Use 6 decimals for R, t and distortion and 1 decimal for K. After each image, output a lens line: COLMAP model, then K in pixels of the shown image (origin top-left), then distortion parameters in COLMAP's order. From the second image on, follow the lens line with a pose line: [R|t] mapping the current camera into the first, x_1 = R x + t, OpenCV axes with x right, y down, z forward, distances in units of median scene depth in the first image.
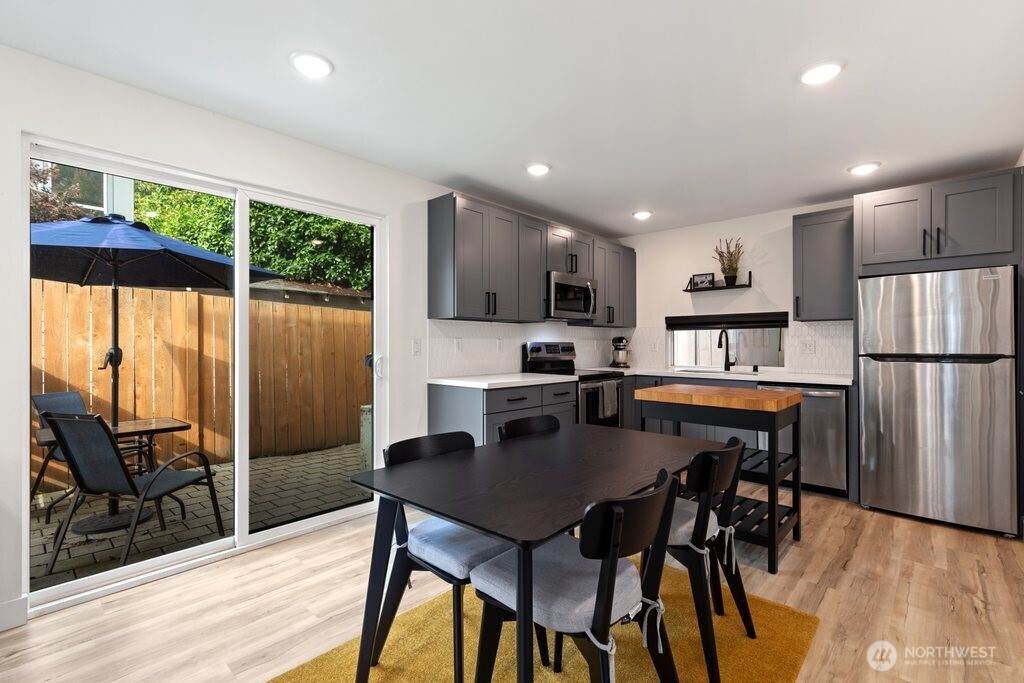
lens RADIAL K [[465.2, 0, 510.8], [0, 465.2, 339.8], [0, 0, 1]] dist [0.021400, 0.003262]
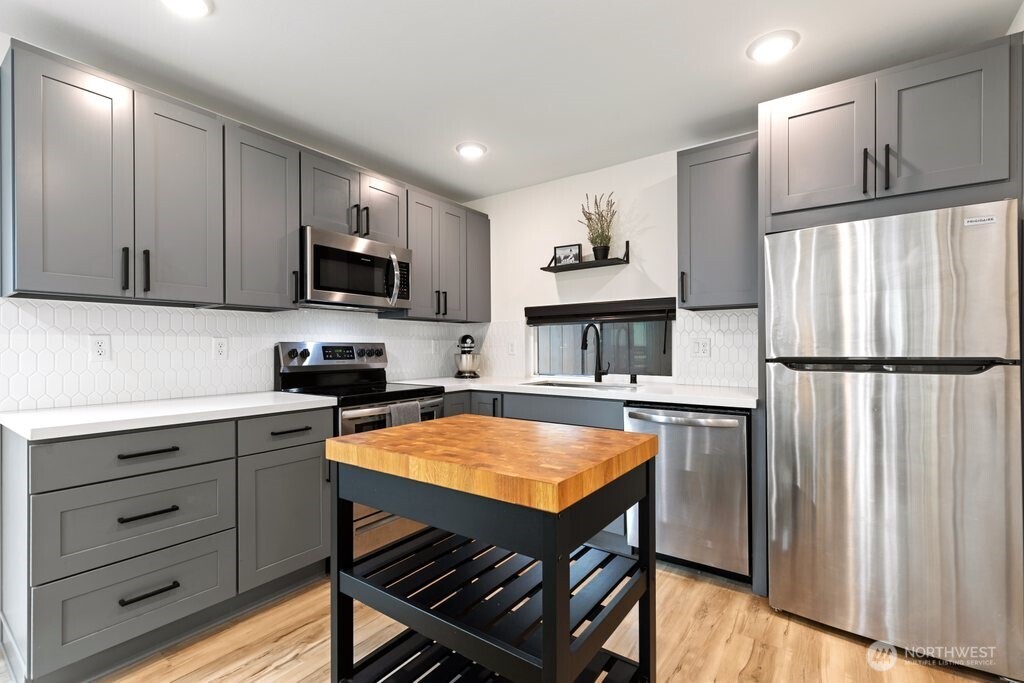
lens RADIAL K [[465.2, 0, 504.8], [0, 465.2, 342.7], [0, 0, 1]] dist [0.021400, 0.003262]
pose [[0.994013, -0.002878, 0.109228, 0.277644], [0.002828, 0.999996, 0.000613, 0.006539], [-0.109230, -0.000300, 0.994016, 0.357329]]
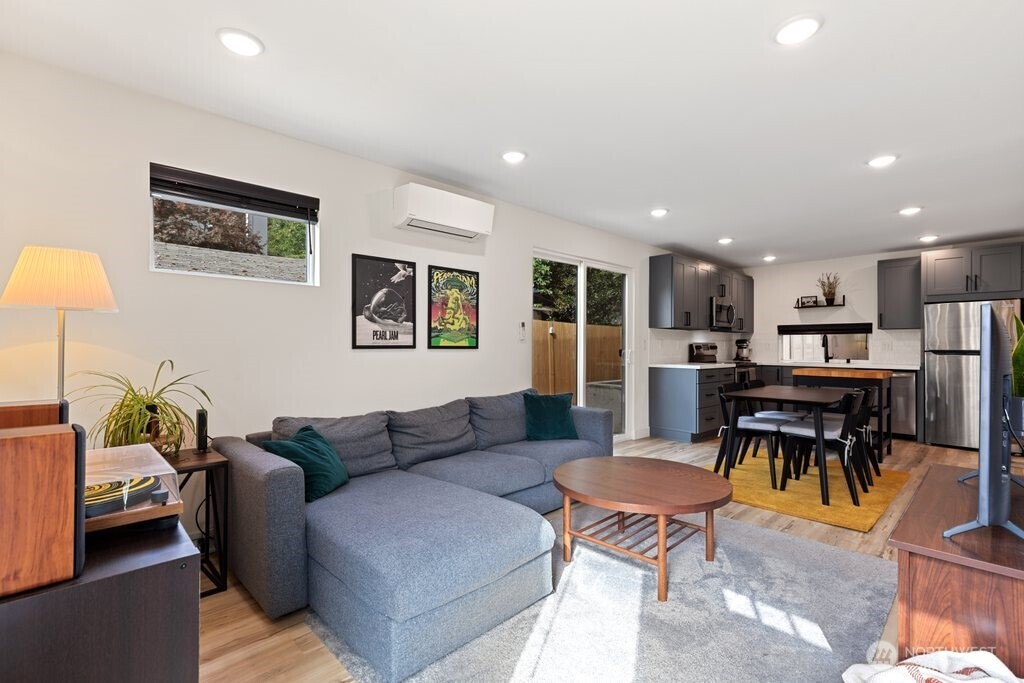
lens RADIAL K [[465.2, 0, 514.4], [0, 465.2, 340.5], [0, 0, 1]] dist [0.021400, 0.003262]
pose [[0.998297, 0.003689, -0.058222, -0.487569], [-0.003812, 0.999991, -0.002001, 0.004181], [0.058214, 0.002219, 0.998302, -0.600298]]
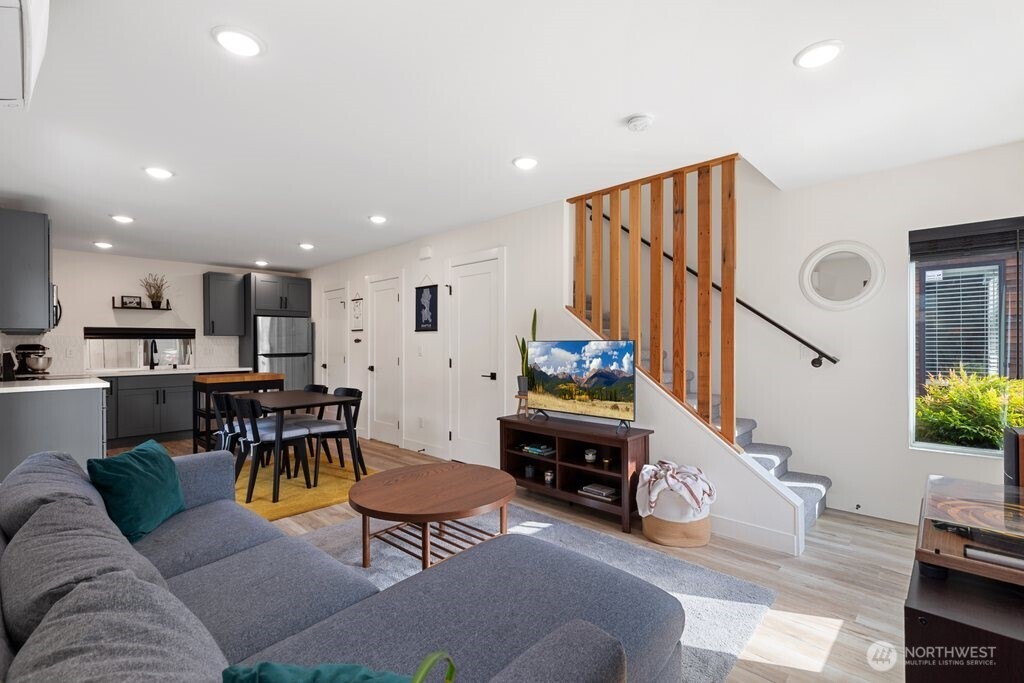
lens RADIAL K [[465.2, 0, 508.7], [0, 465.2, 349.5], [0, 0, 1]] dist [0.021400, 0.003262]
pose [[0.039084, -0.010282, 0.999183, -0.991592], [-0.003437, 0.999940, 0.010425, -0.012036], [-0.999230, -0.003842, 0.039046, -0.113321]]
